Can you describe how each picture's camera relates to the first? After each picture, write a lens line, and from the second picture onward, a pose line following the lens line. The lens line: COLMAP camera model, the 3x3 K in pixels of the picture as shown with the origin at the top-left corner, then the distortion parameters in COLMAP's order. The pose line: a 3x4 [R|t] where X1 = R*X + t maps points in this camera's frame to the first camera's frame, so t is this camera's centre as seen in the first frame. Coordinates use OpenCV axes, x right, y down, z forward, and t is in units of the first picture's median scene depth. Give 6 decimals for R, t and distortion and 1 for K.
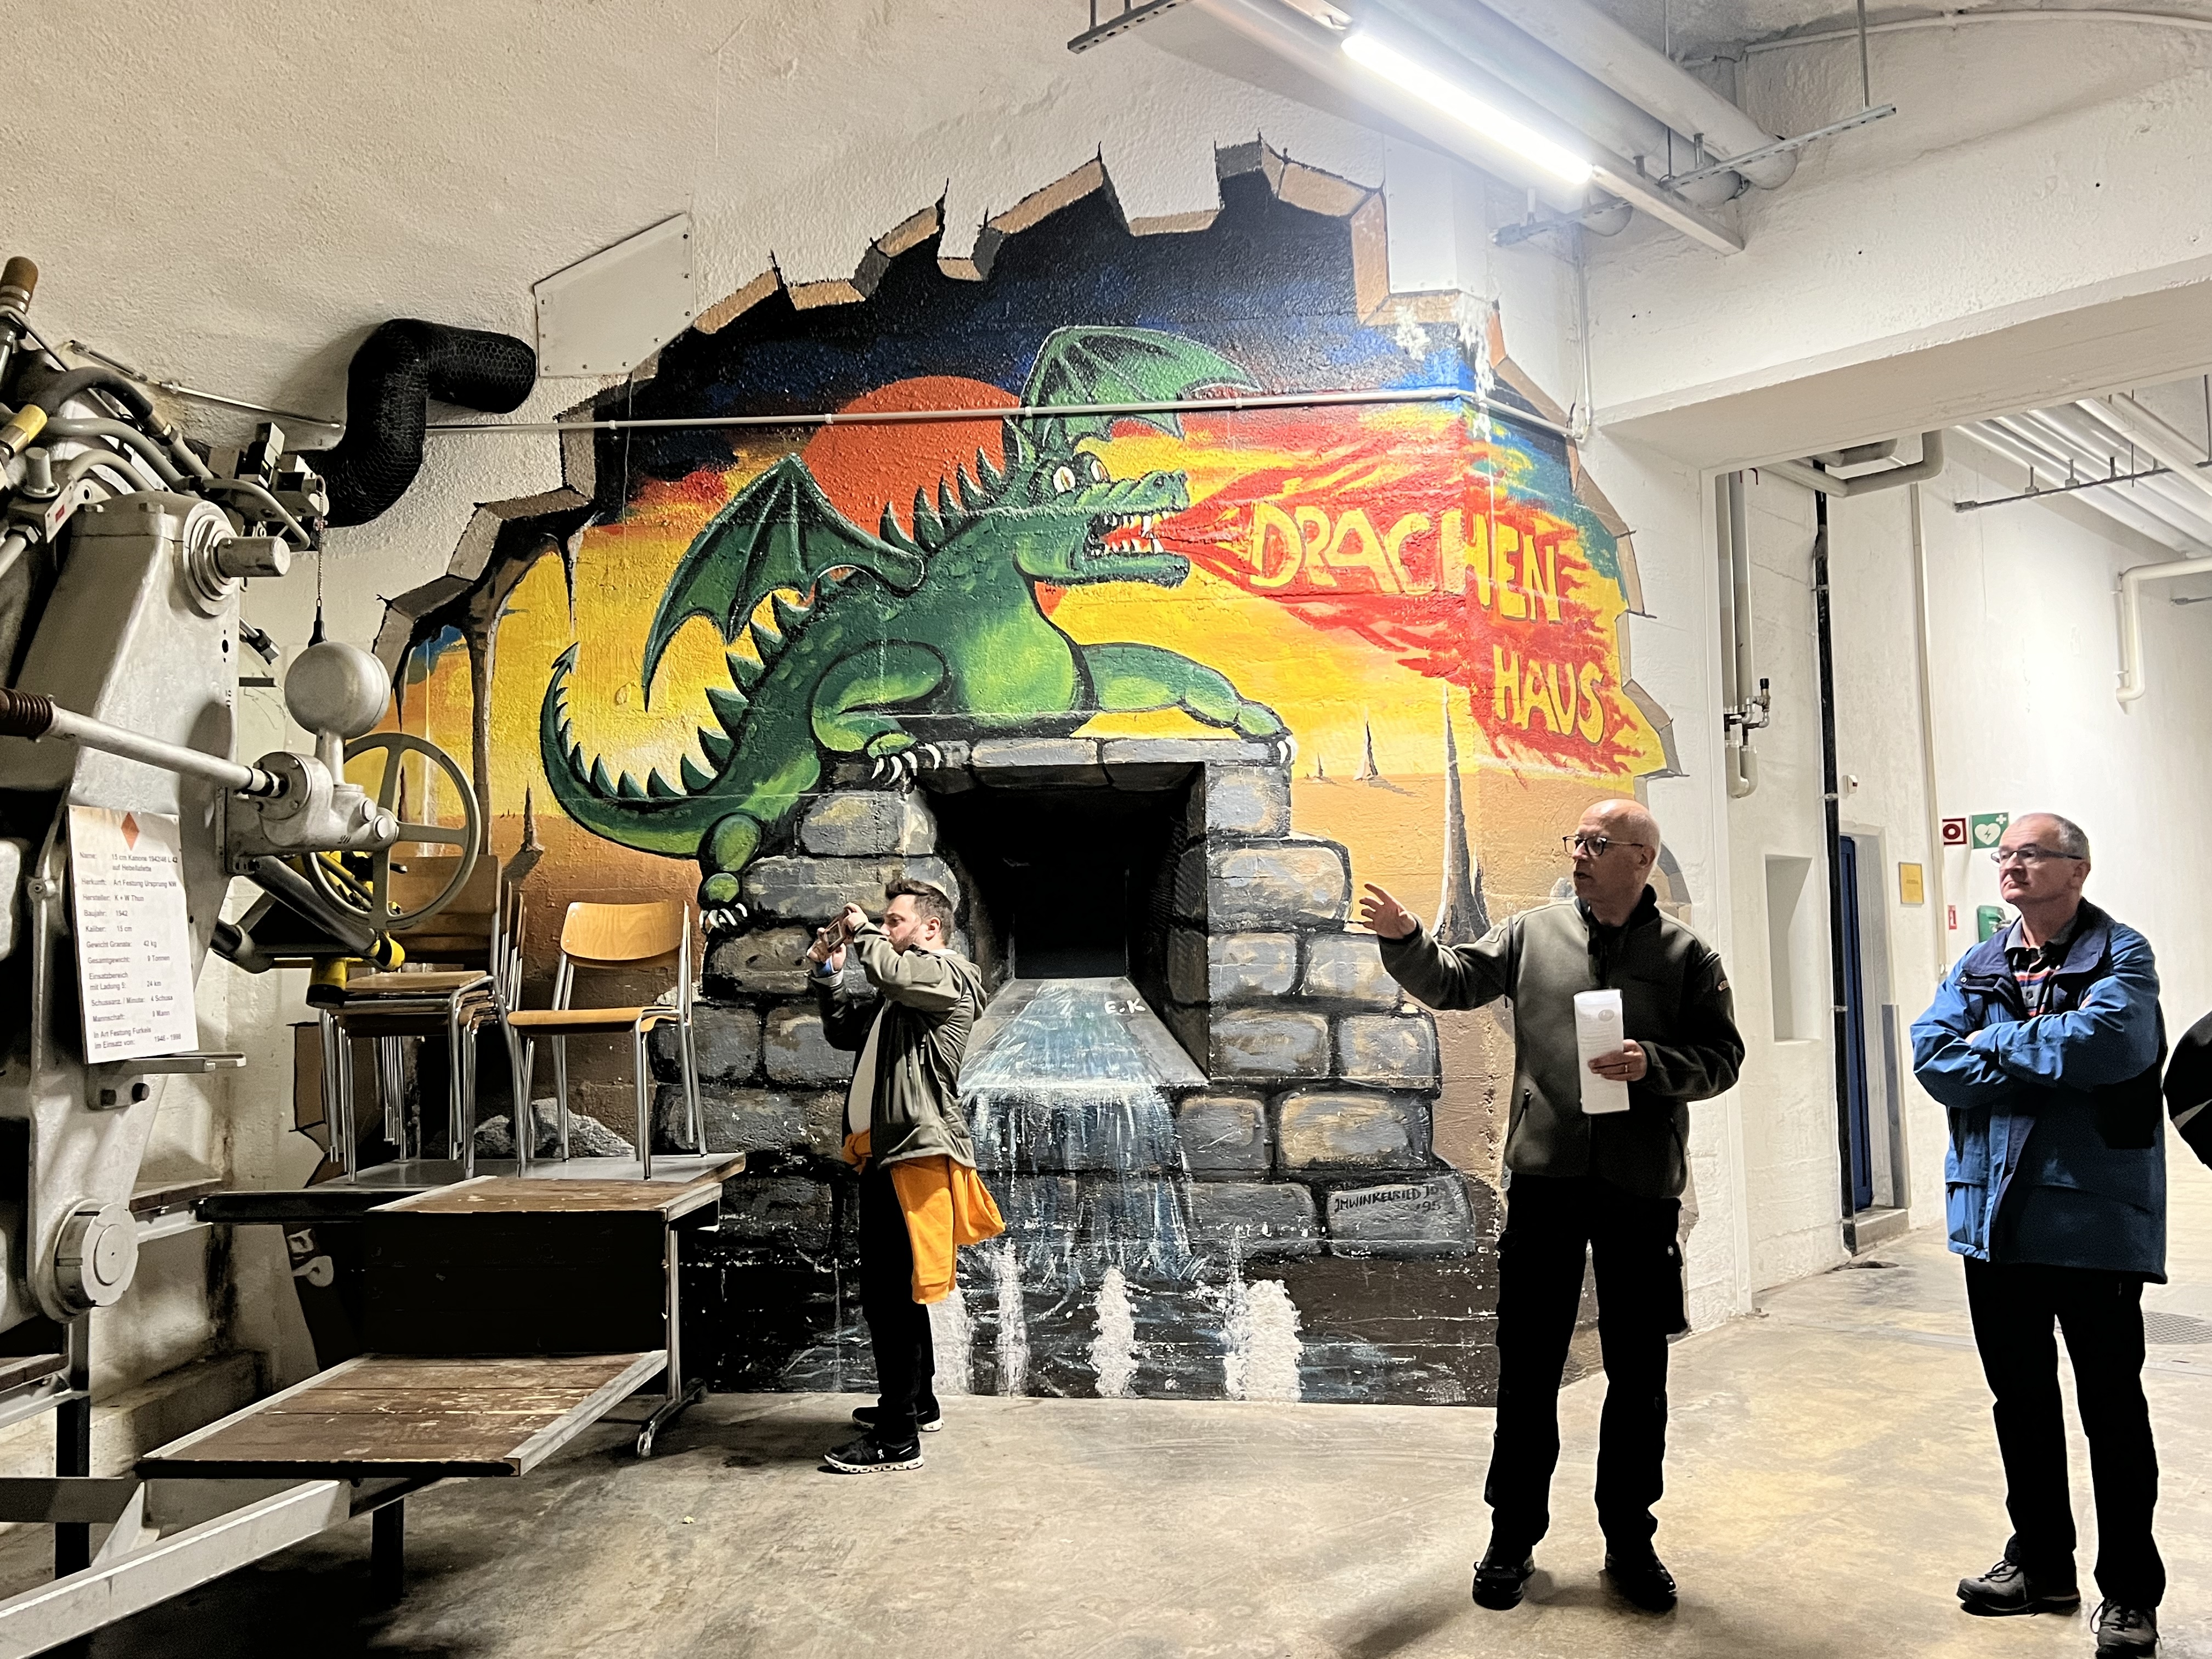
lens RADIAL K [[1777.1, 0, 1106.0], [0, 1777.1, 829.5], [0, 0, 1]] dist [0.099897, -0.006474]
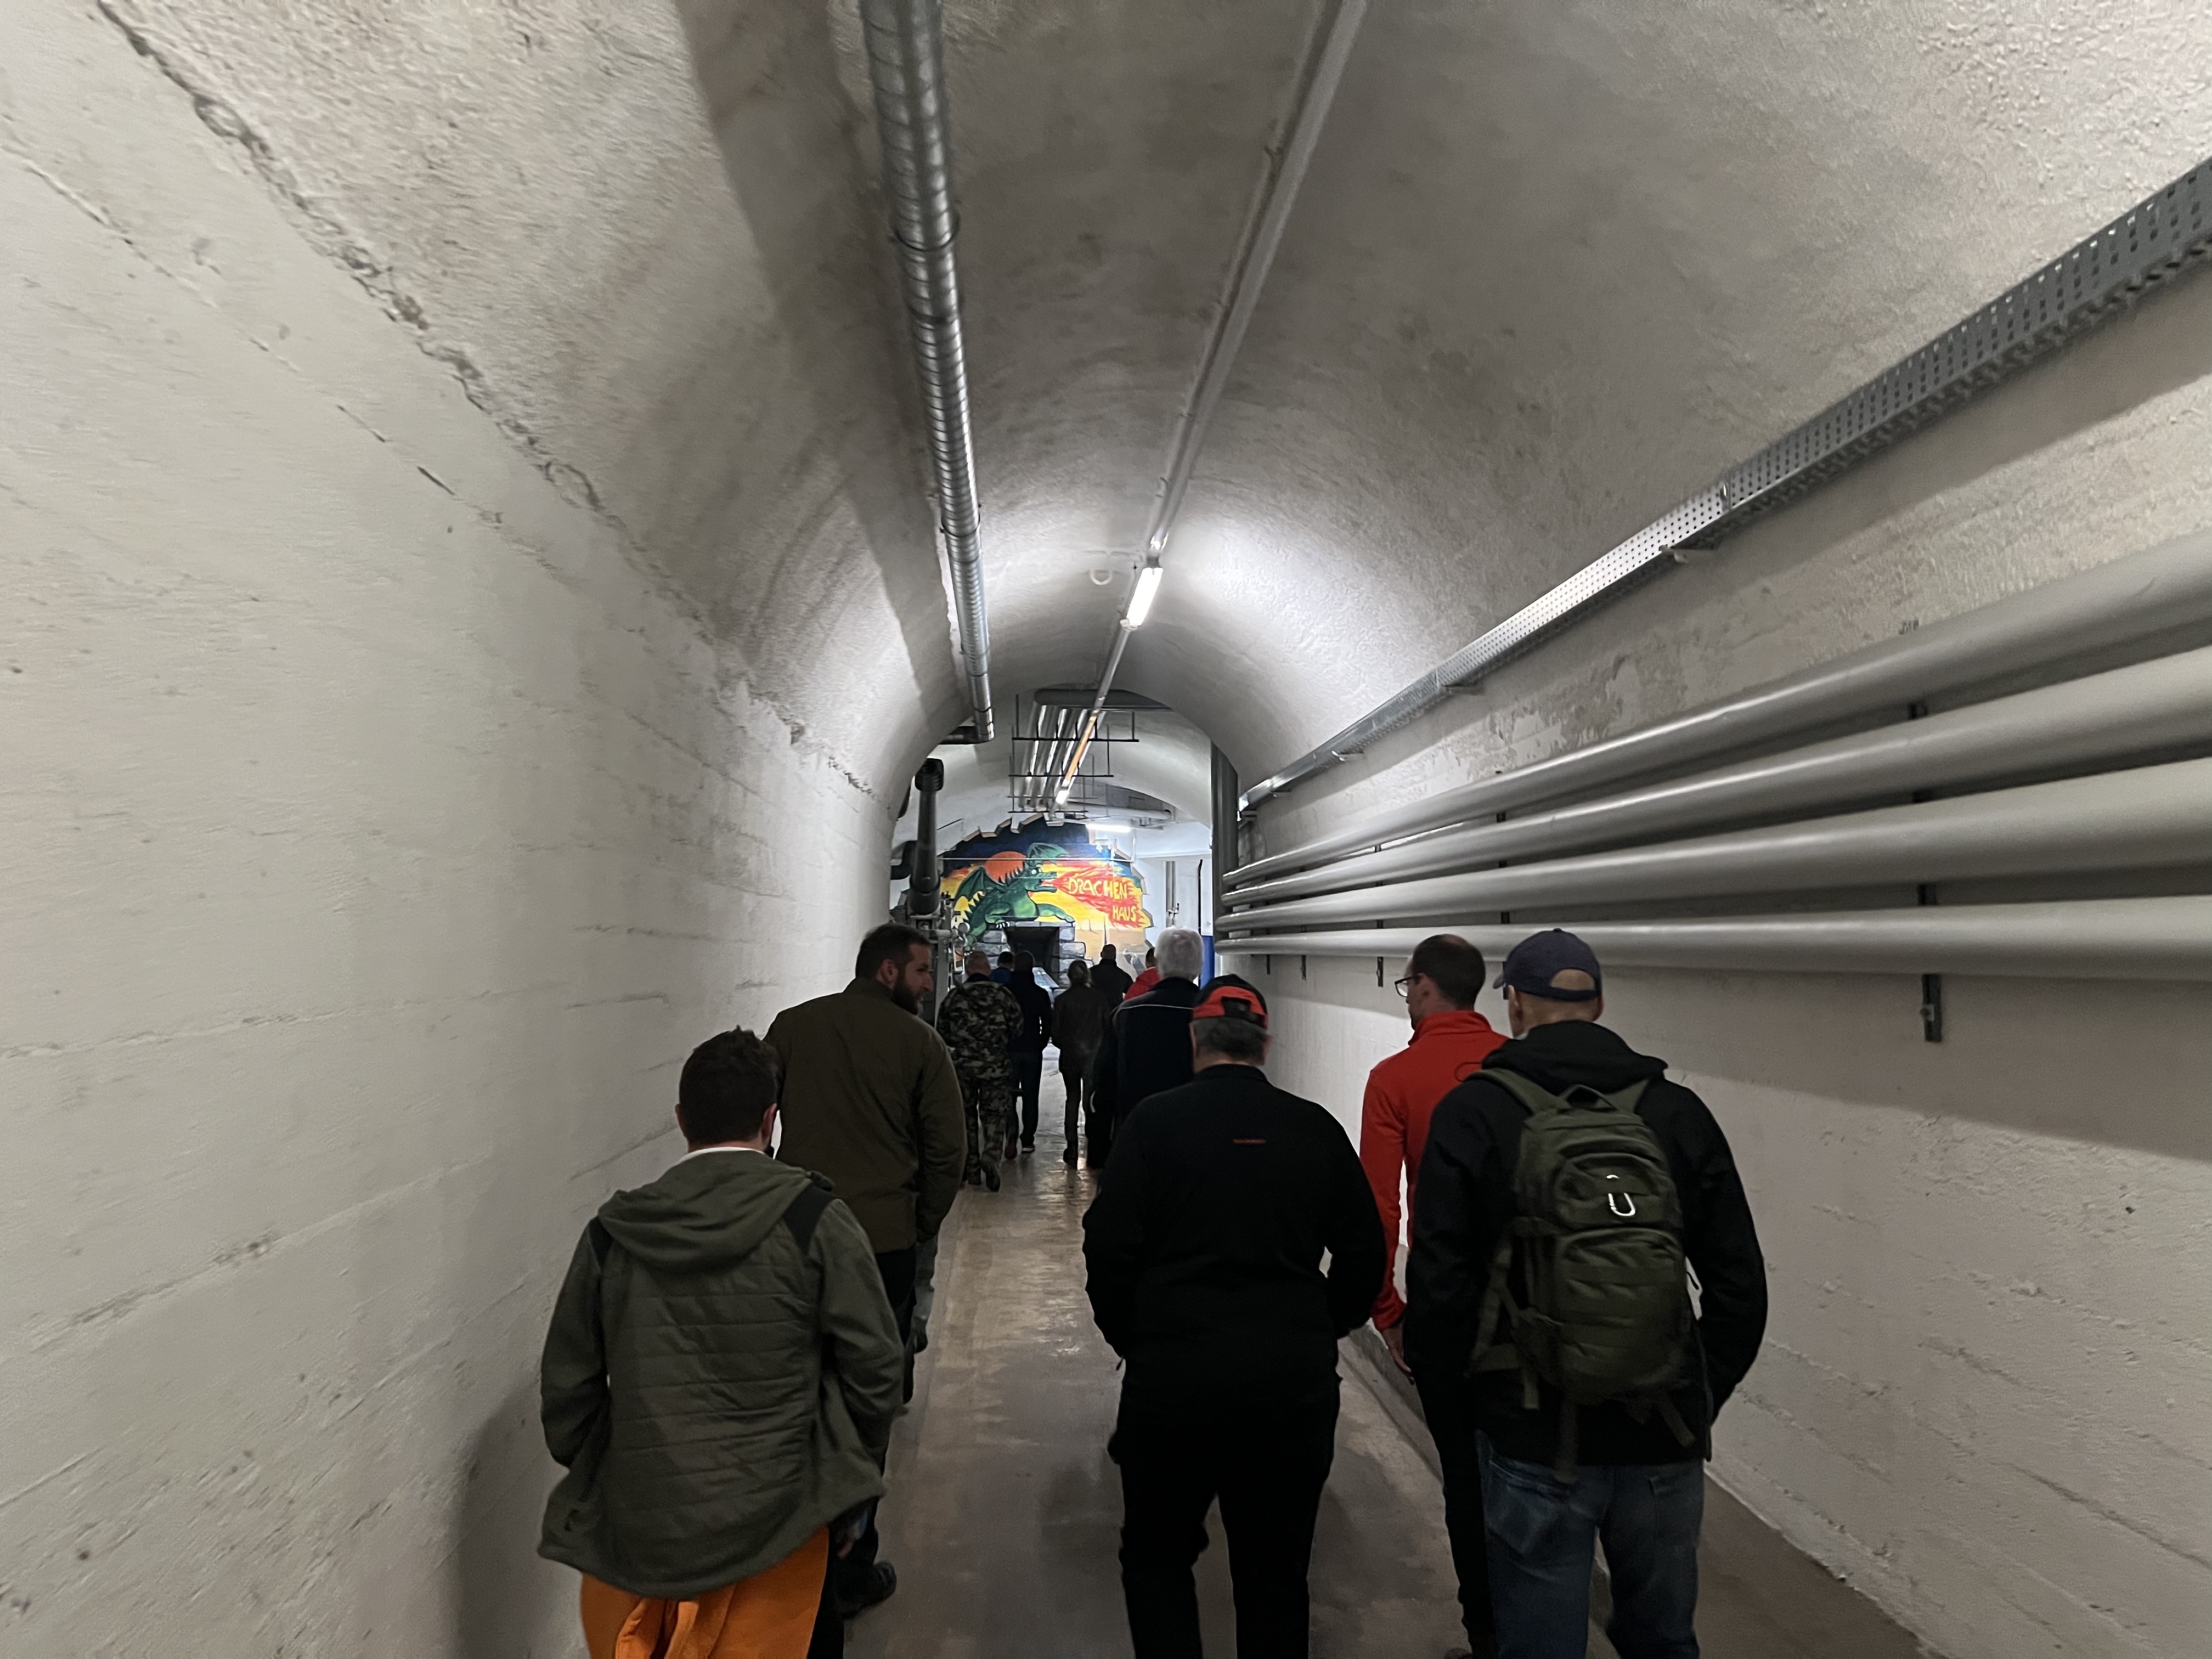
lens RADIAL K [[1766.0, 0, 1106.0], [0, 1766.0, 829.5], [0, 0, 1]] dist [0.158077, -0.170978]
pose [[0.991133, 0.025034, 0.130497, -0.499442], [-0.022968, 0.999586, -0.017319, -0.236749], [-0.130876, 0.014169, 0.991297, -4.233062]]
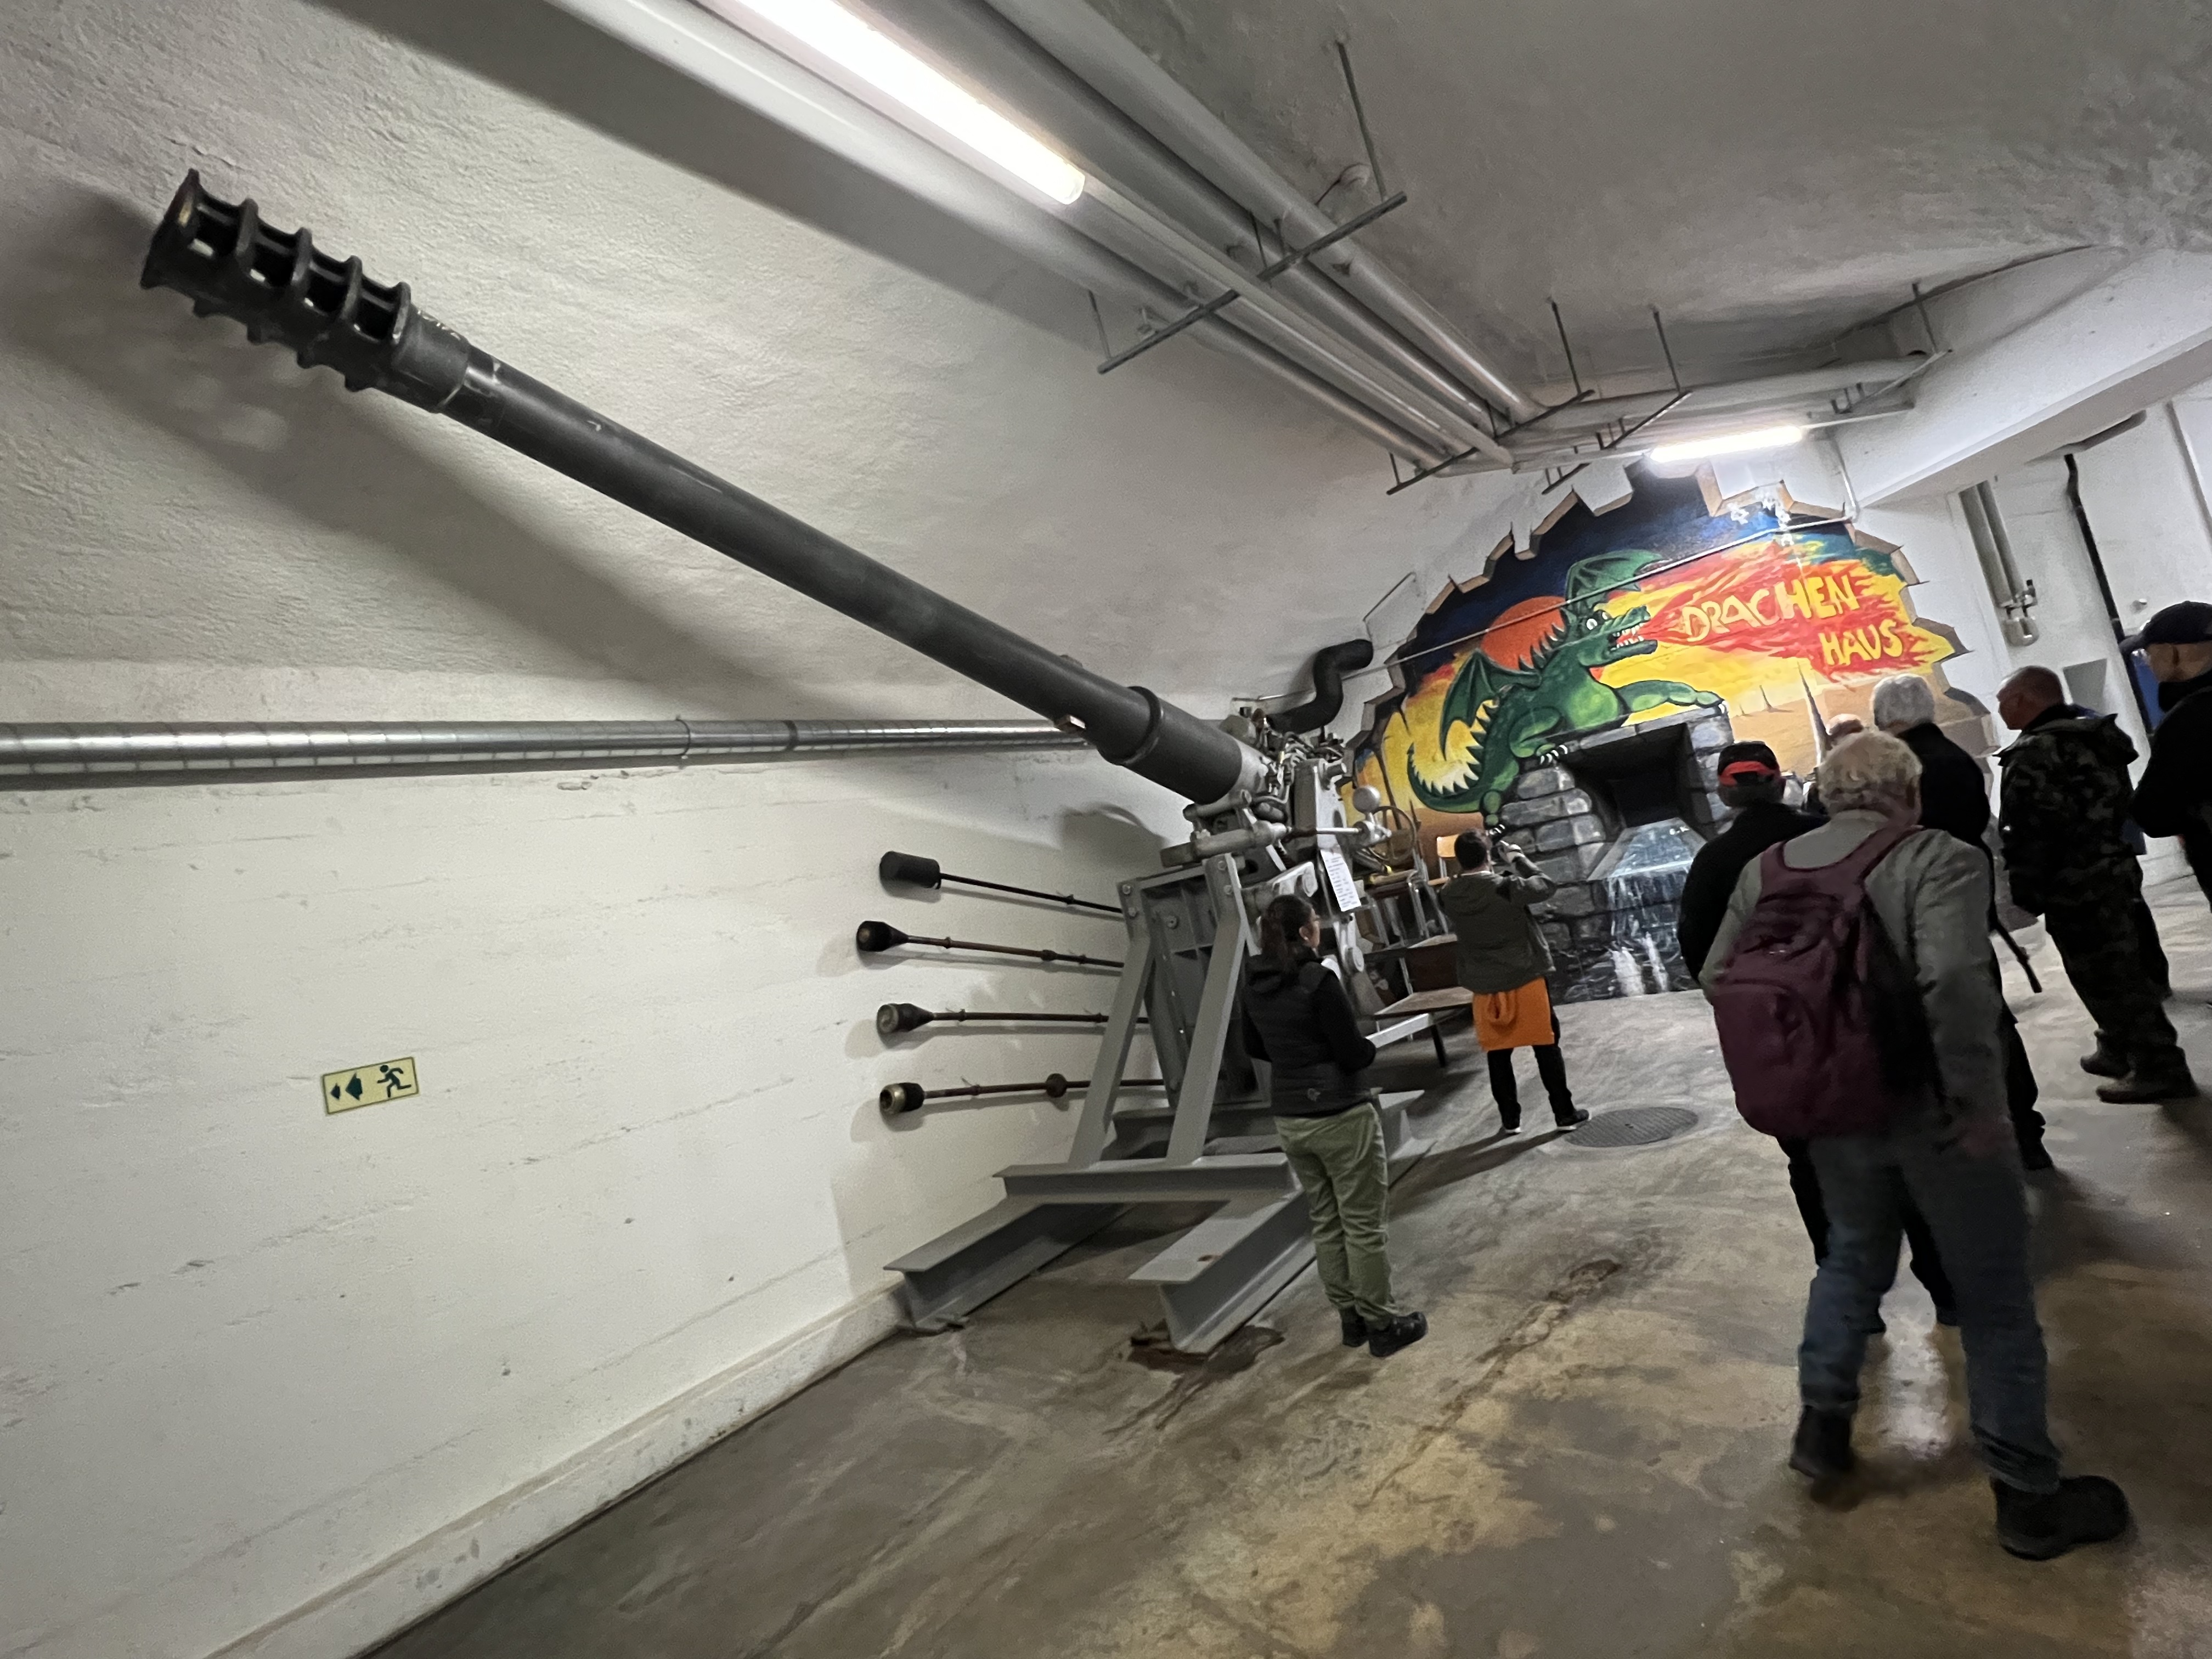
lens RADIAL K [[1056.4, 0, 1101.6], [0, 1056.4, 824.0], [0, 0, 1]] dist [0.001903, -0.000557]
pose [[0.813786, -0.224416, -0.536087, 0.142883], [0.249426, 0.968028, -0.026603, -0.061802], [0.524918, -0.112065, 0.843743, -0.584748]]
